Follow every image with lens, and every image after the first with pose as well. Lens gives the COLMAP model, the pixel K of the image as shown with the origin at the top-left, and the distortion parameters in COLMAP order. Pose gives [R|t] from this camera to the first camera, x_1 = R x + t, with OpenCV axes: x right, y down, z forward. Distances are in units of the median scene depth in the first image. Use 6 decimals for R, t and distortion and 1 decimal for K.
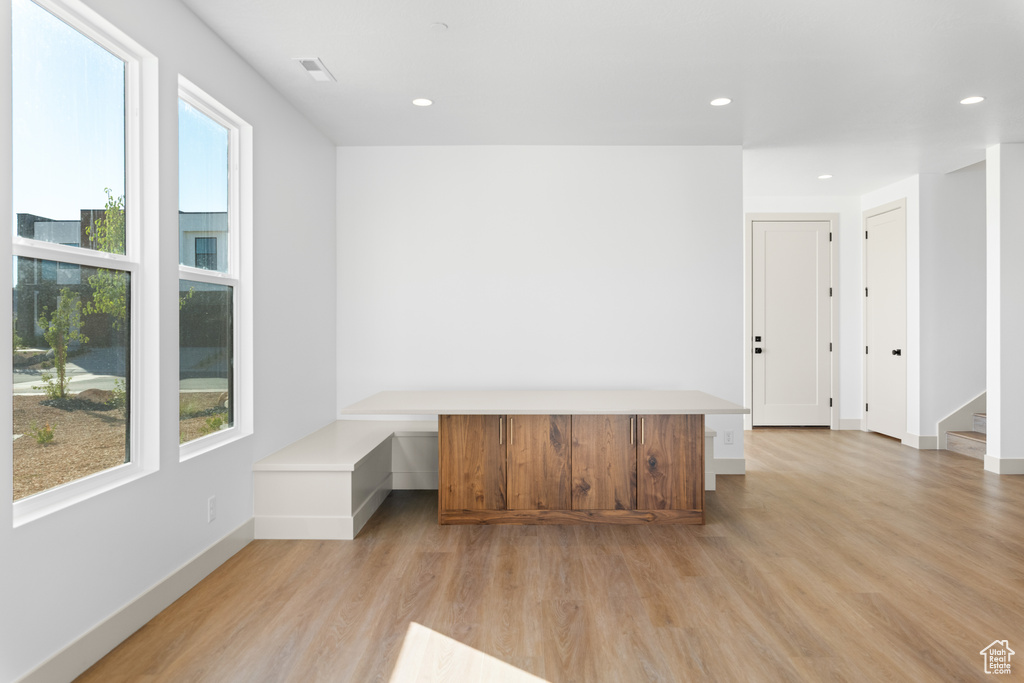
lens RADIAL K [[733.3, 0, 510.2], [0, 733.3, 335.3], [0, 0, 1]] dist [-0.001426, 0.001939]
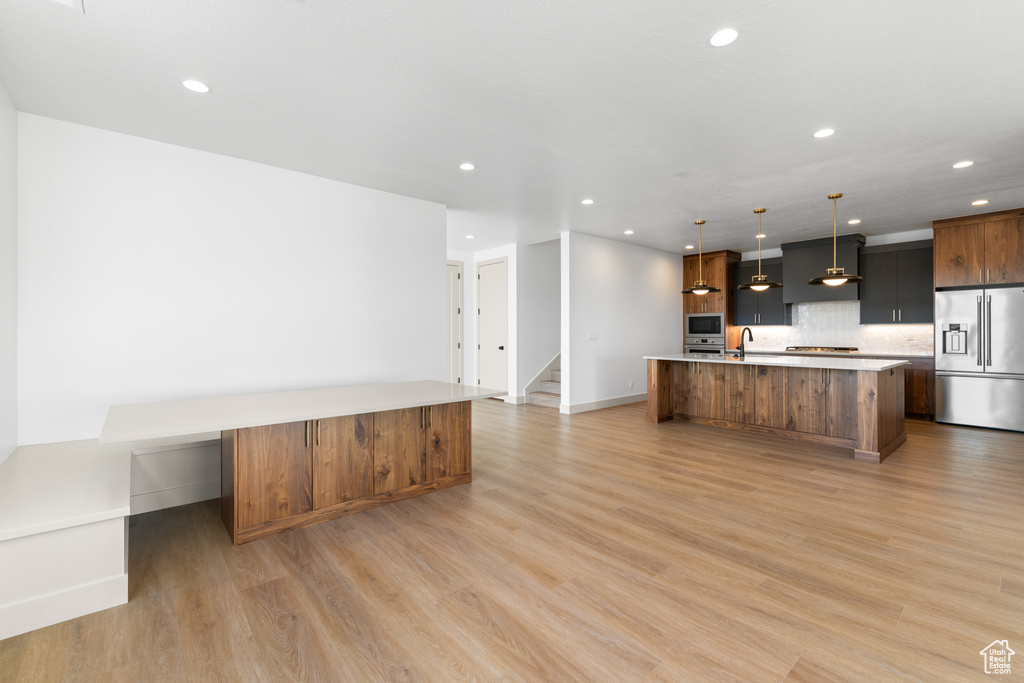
lens RADIAL K [[447.3, 0, 512.9], [0, 447.3, 335.7], [0, 0, 1]] dist [-0.001015, -0.000582]
pose [[0.738512, -0.004731, 0.674224, -0.222224], [0.009320, 0.999951, -0.003193, -0.002106], [-0.674176, 0.008642, 0.738520, 0.351991]]
